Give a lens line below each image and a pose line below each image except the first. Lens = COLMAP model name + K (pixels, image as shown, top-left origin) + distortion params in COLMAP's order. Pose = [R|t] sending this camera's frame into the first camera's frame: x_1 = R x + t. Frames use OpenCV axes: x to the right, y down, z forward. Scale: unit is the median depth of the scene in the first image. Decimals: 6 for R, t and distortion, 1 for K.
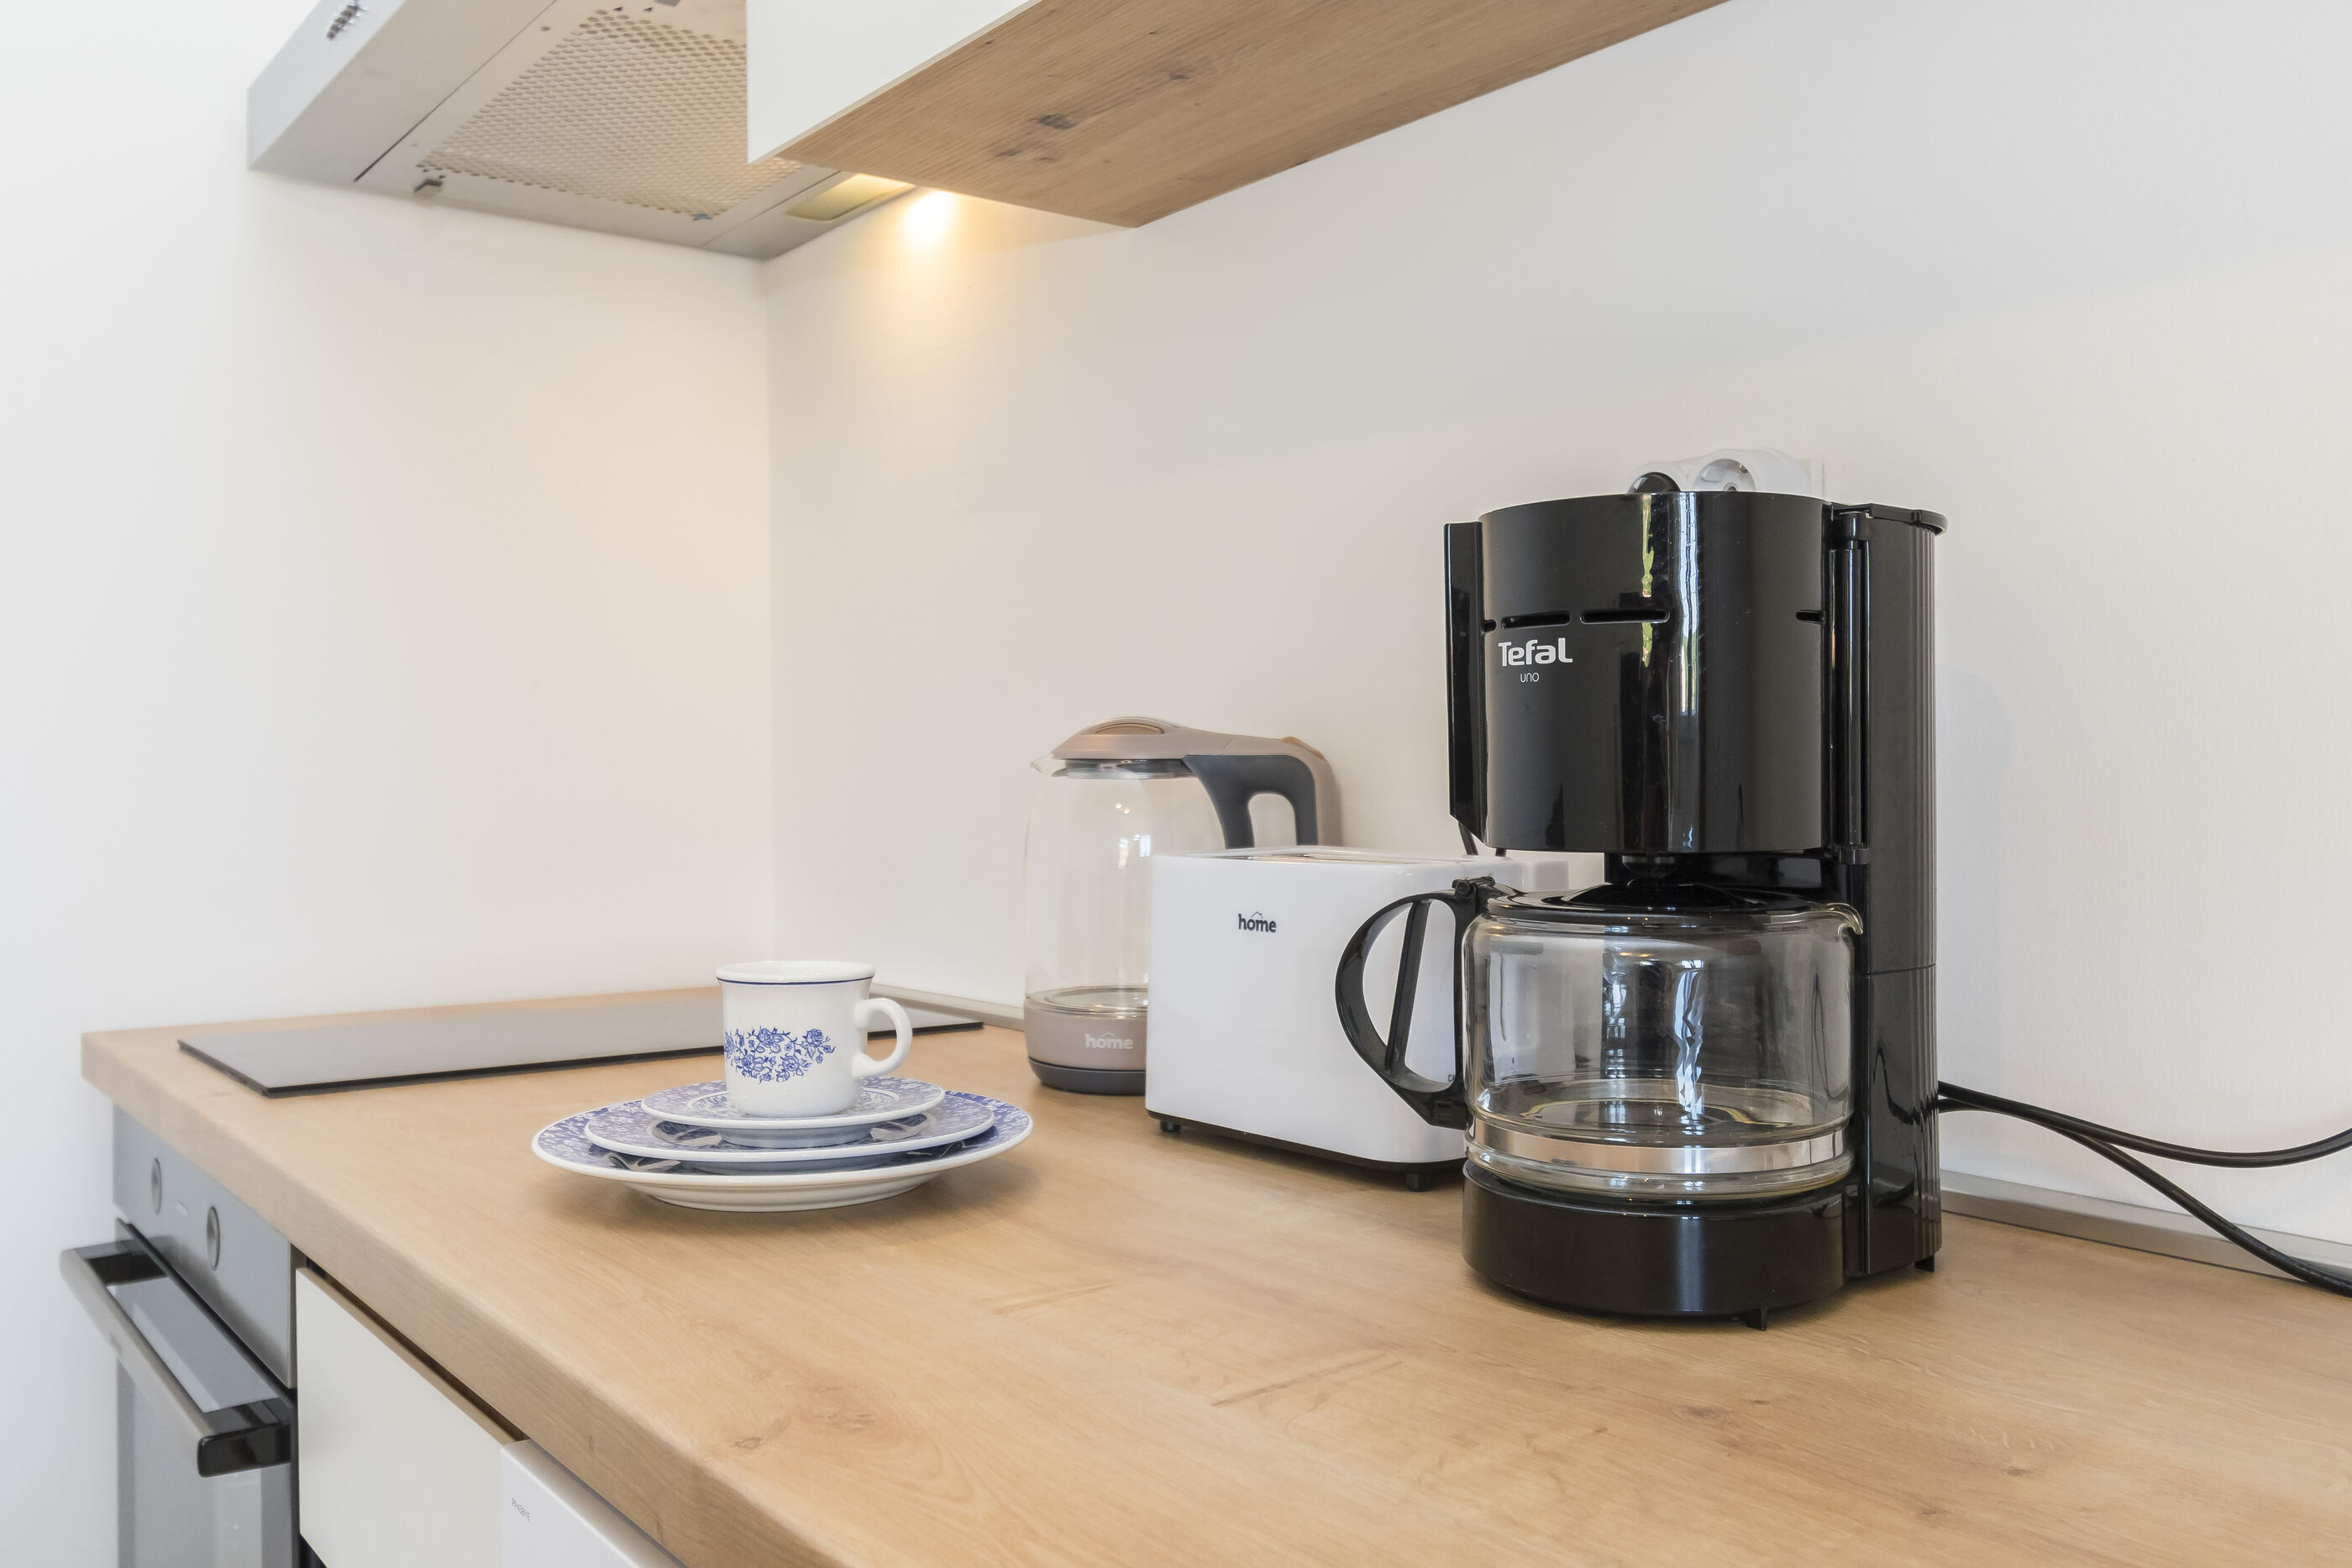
lens RADIAL K [[1925.9, 0, 1176.0], [0, 1925.9, 784.0], [0, 0, 1]] dist [-0.019132, 0.030004]
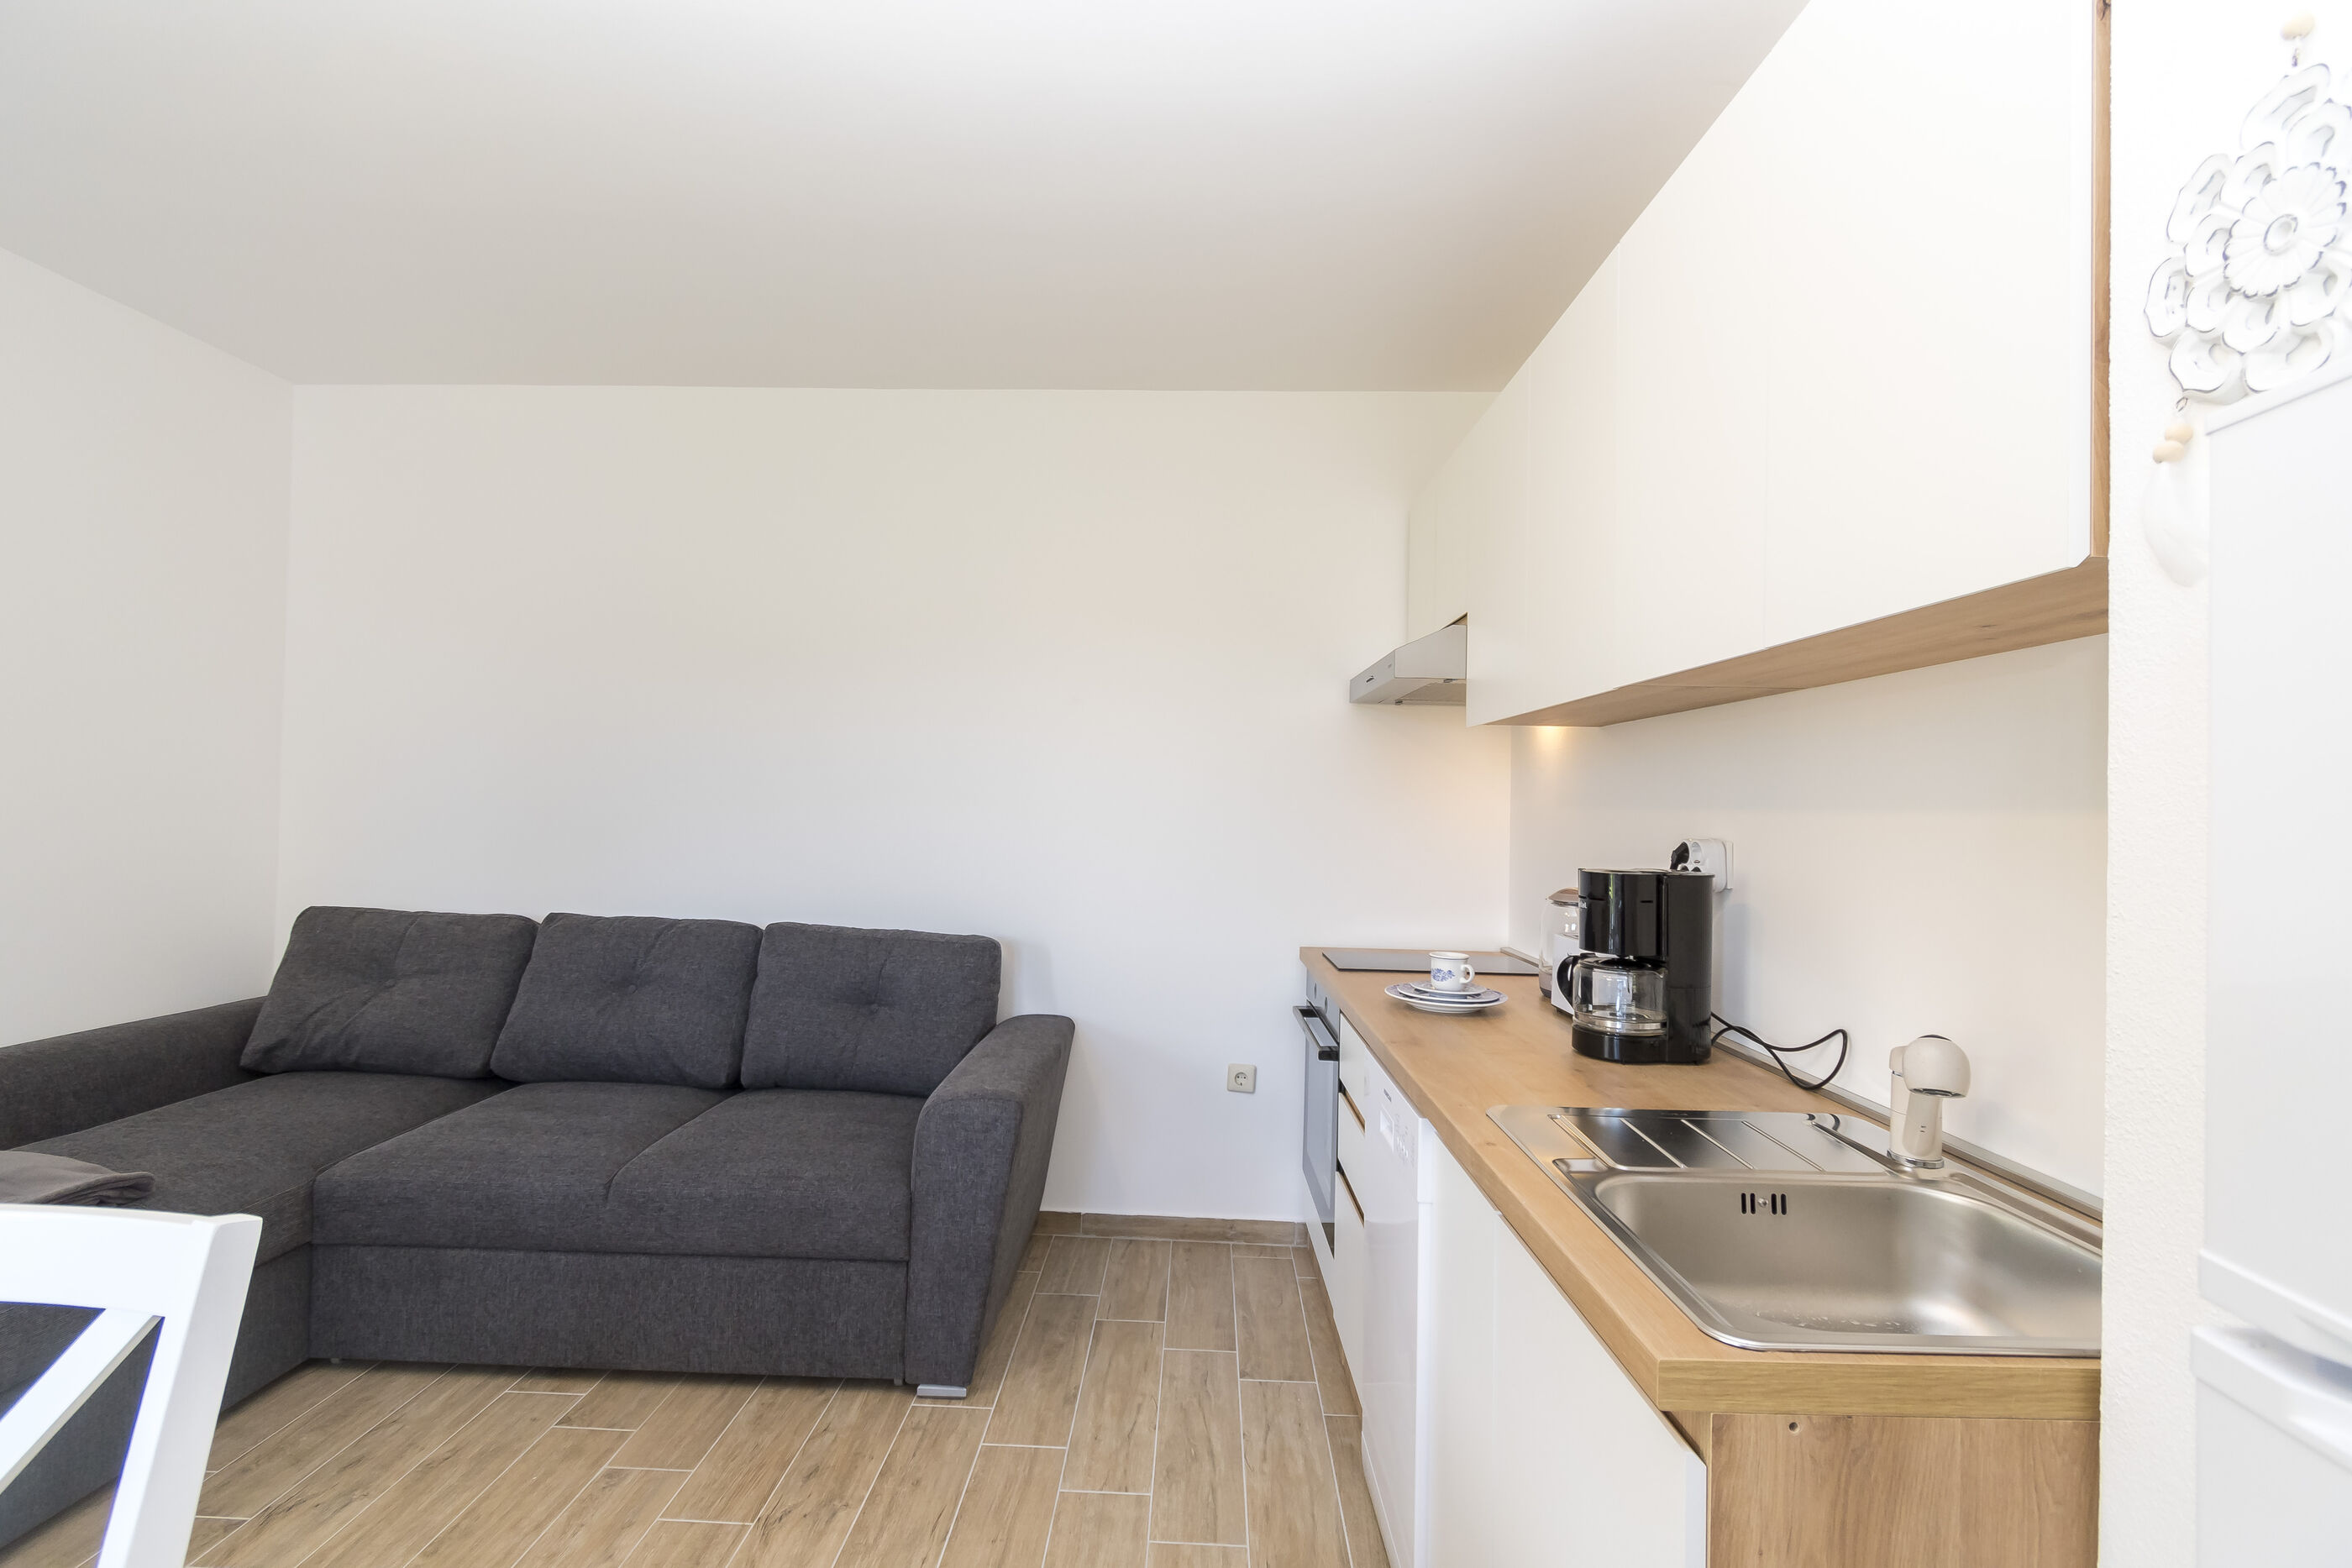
lens RADIAL K [[1029.6, 0, 1180.3], [0, 1029.6, 779.6], [0, 0, 1]] dist [0.000254, -0.000253]
pose [[0.797422, 0.008585, -0.603361, 0.675752], [-0.033382, 0.998995, -0.029904, -0.195048], [0.602498, 0.043988, 0.796907, -1.125368]]
